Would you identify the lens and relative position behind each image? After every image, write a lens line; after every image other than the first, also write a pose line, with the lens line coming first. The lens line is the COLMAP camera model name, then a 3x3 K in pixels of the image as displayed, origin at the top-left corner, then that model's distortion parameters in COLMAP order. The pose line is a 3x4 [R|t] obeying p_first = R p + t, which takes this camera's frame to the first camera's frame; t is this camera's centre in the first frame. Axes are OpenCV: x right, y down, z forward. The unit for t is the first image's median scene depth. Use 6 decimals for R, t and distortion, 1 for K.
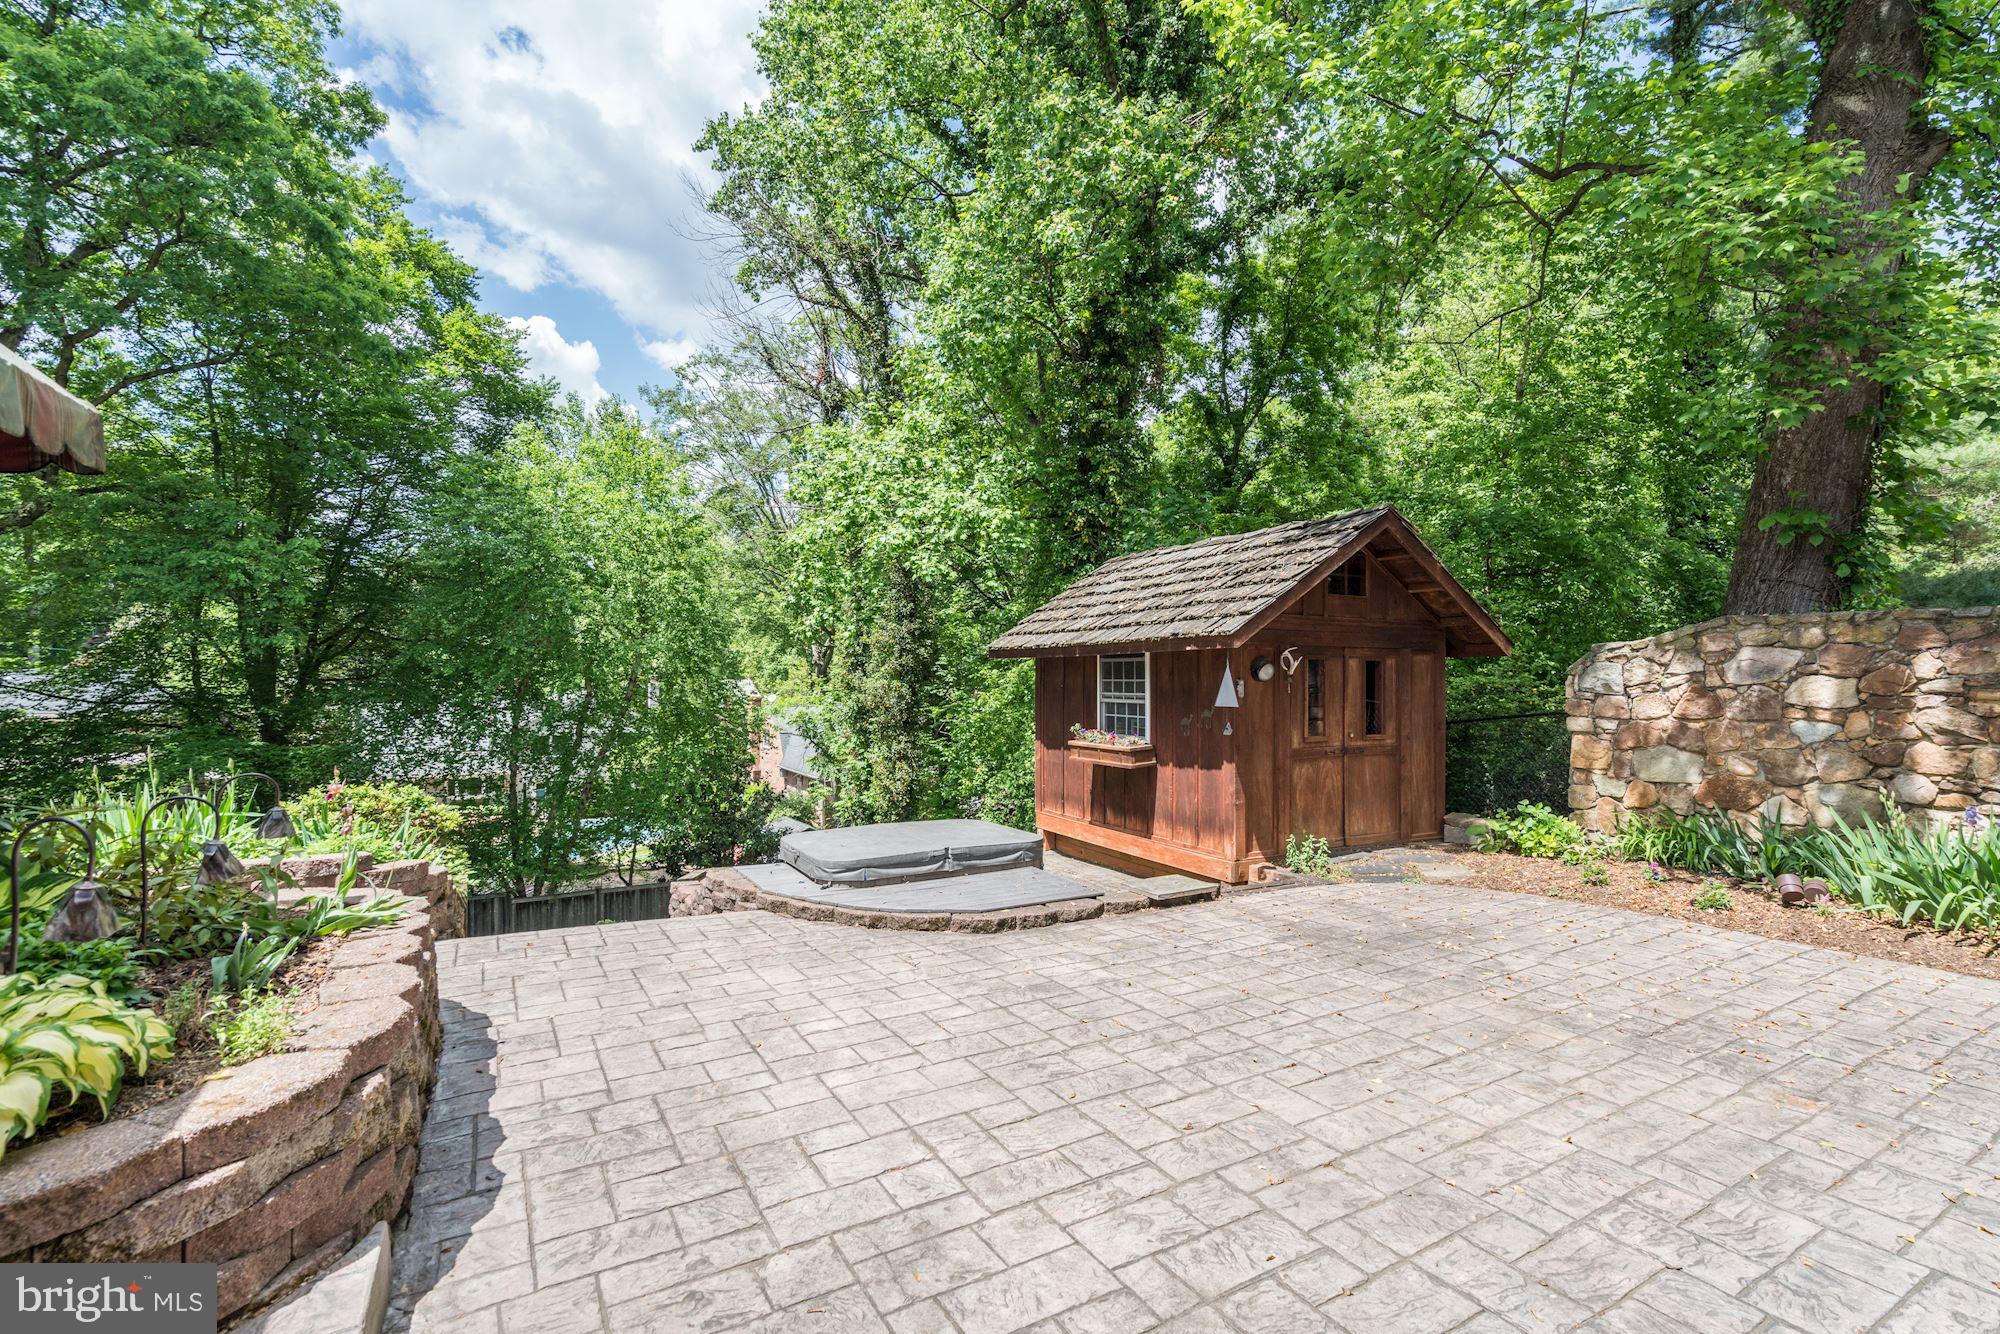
lens RADIAL K [[899.6, 0, 993.2], [0, 899.6, 679.5], [0, 0, 1]] dist [-0.004739, 0.002180]
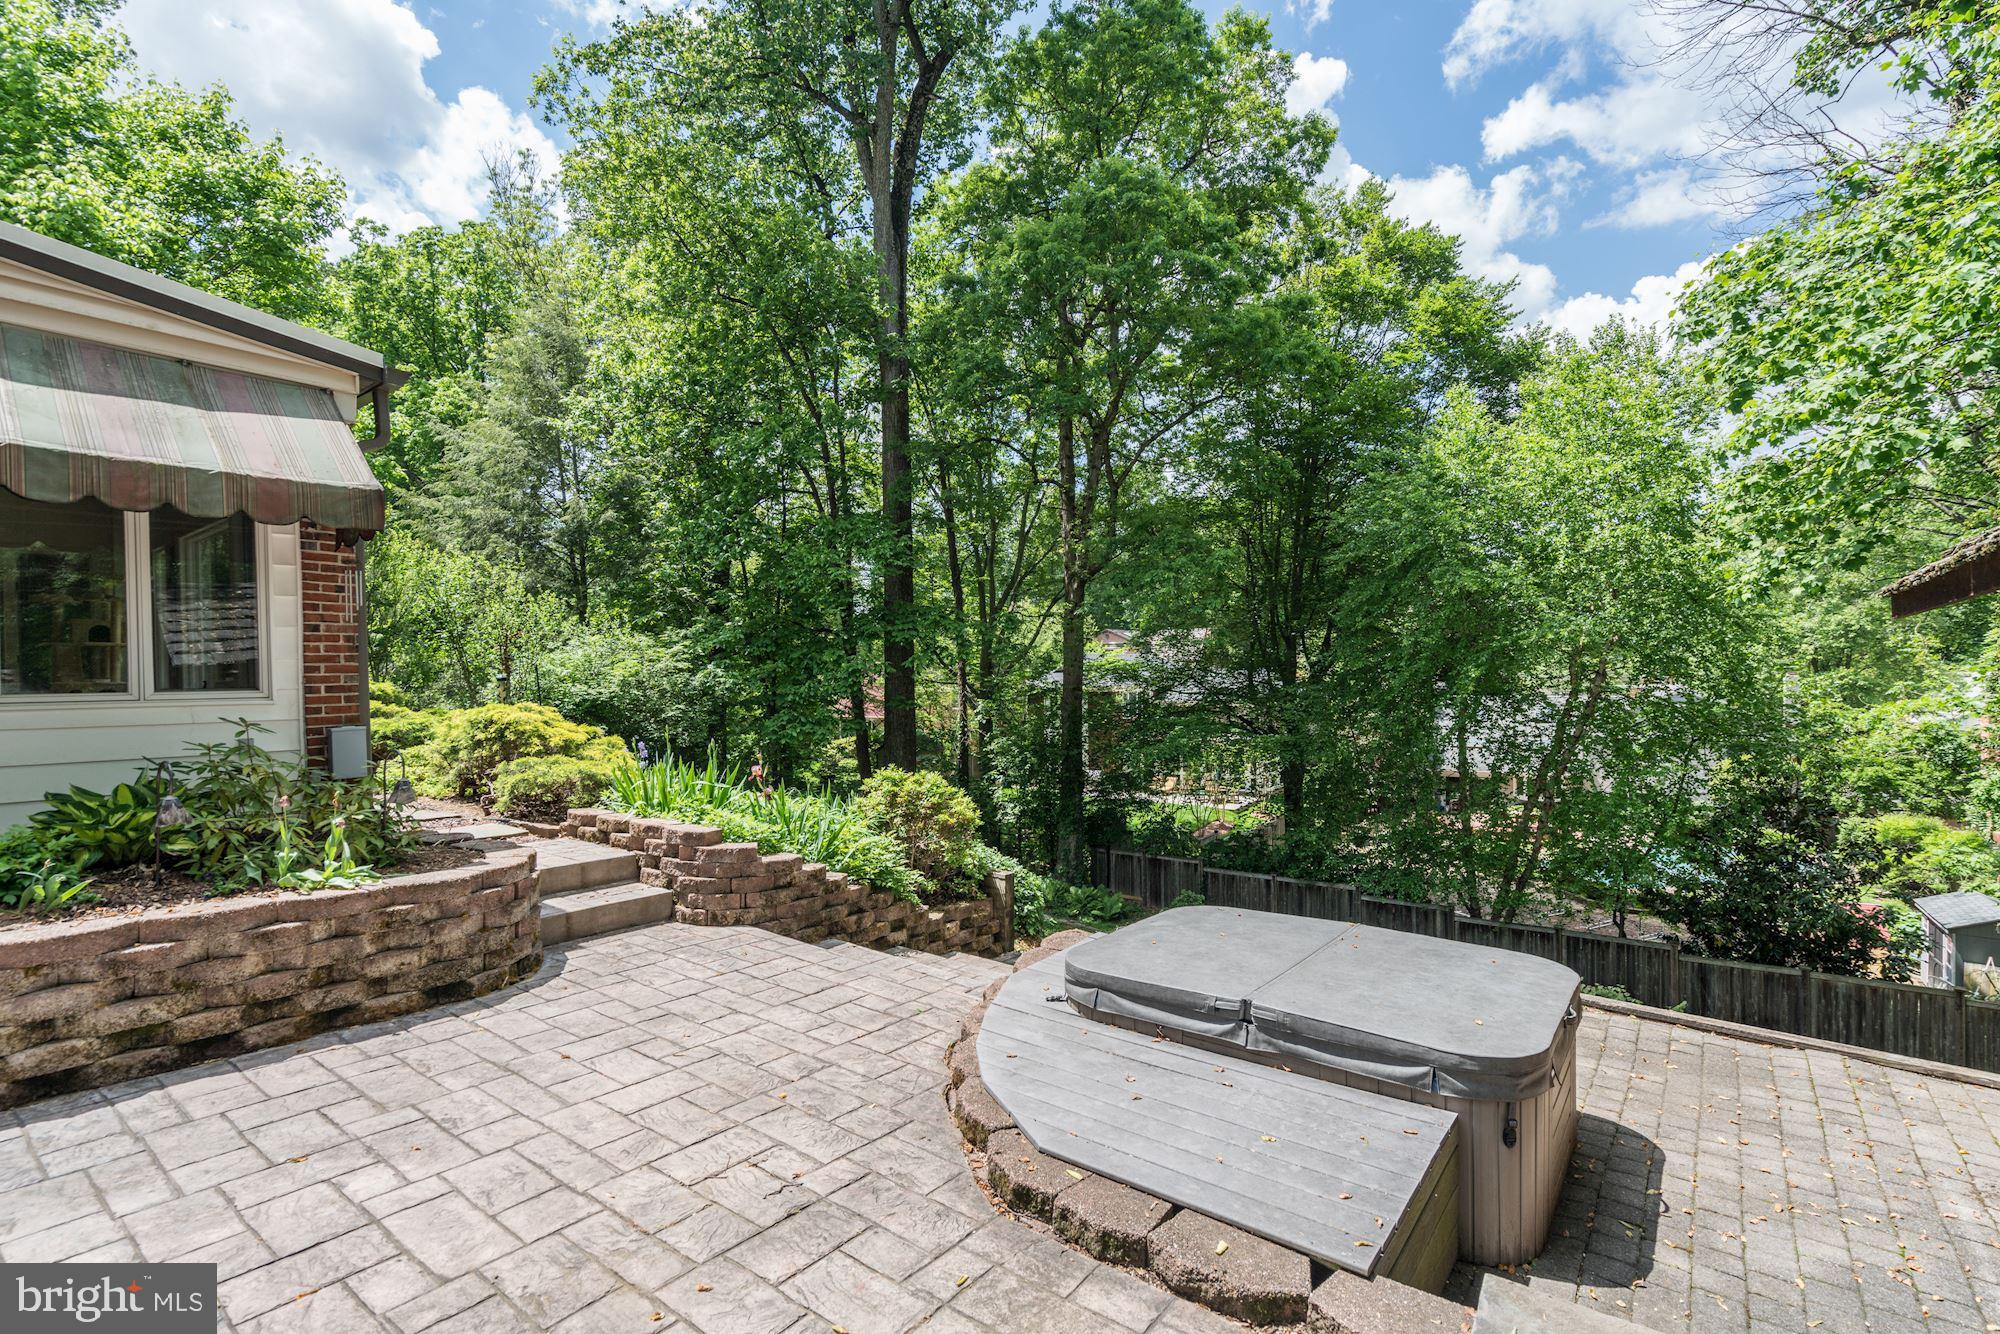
lens RADIAL K [[899.6, 0, 990.3], [0, 899.6, 679.8], [0, 0, 1]] dist [-0.004739, 0.002180]
pose [[0.395993, -0.001057, -0.918253, 0.318472], [0.006089, 0.999980, 0.001475, 0.005843], [0.918233, -0.006176, 0.395992, 0.607469]]
